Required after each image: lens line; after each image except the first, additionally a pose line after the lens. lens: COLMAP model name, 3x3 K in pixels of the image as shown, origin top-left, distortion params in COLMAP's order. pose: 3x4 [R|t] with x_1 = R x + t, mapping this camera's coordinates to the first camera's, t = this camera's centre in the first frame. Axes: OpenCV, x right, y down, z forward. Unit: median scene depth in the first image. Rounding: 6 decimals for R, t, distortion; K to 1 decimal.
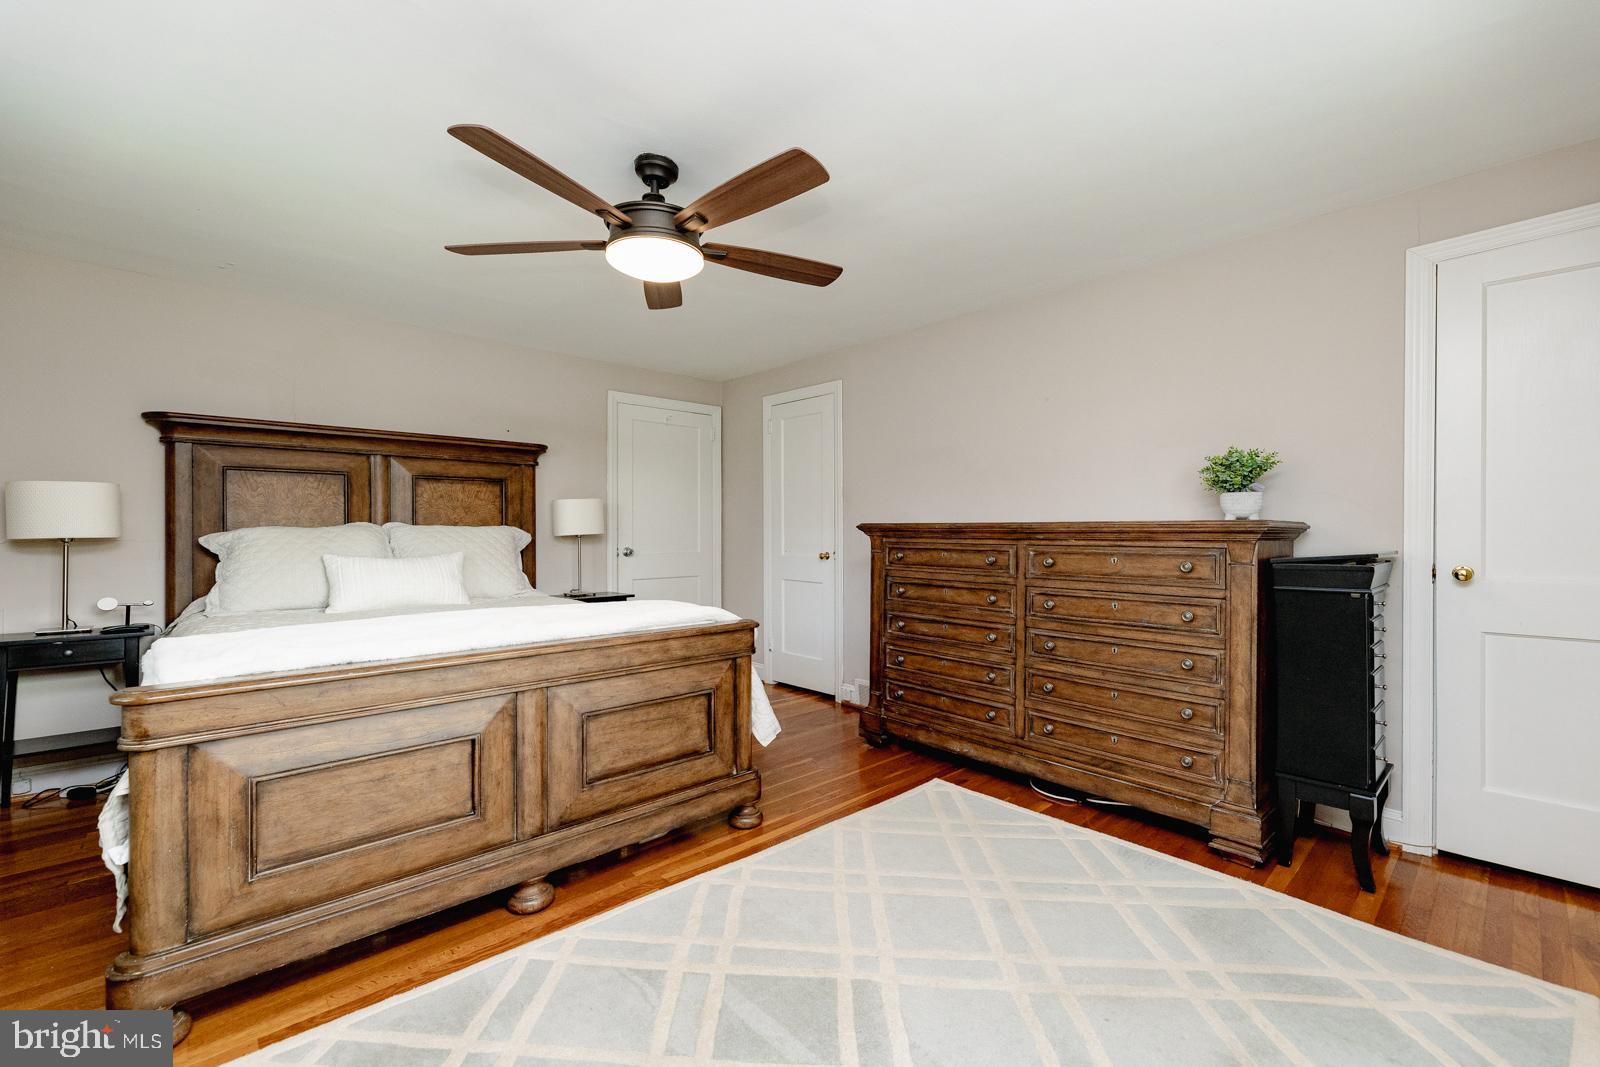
lens RADIAL K [[676.3, 0, 806.7], [0, 676.3, 525.9], [0, 0, 1]] dist [-0.004861, 0.000128]
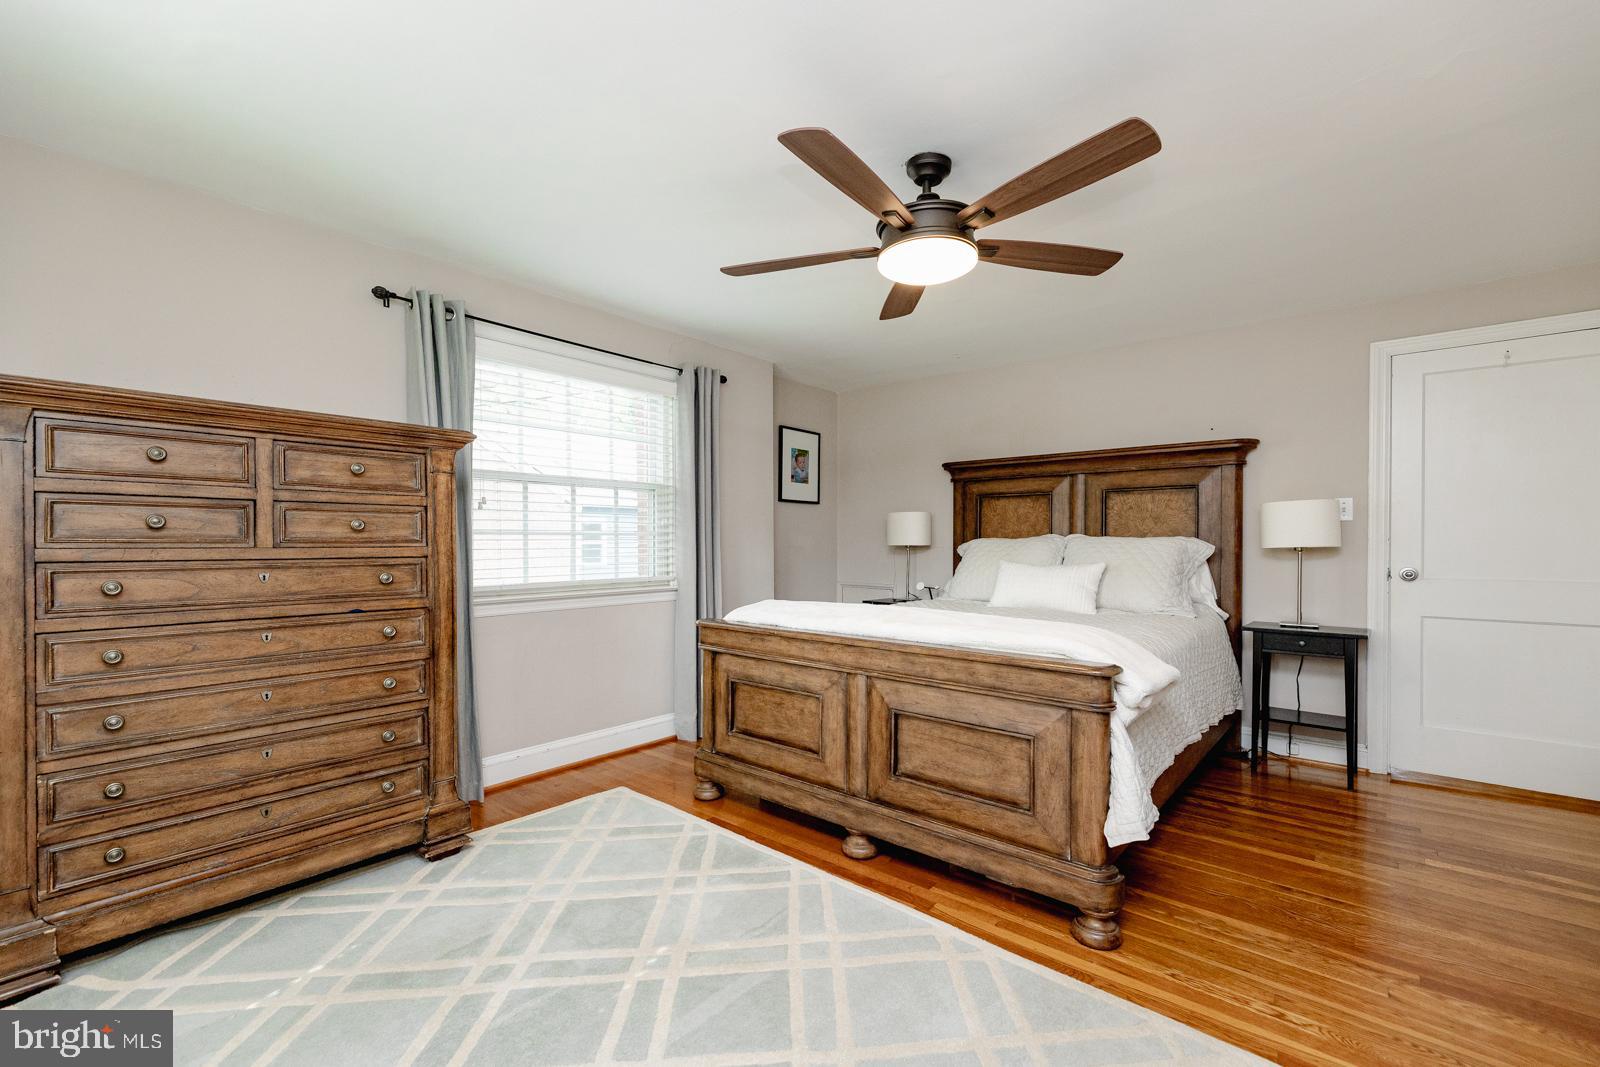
lens RADIAL K [[676.3, 0, 804.0], [0, 676.3, 545.1], [0, 0, 1]] dist [-0.004861, 0.000128]
pose [[0.116839, 0.008351, -0.993116, 0.662924], [0.003674, 0.999954, 0.008840, 0.002128], [0.993144, -0.004682, 0.116802, 0.658095]]
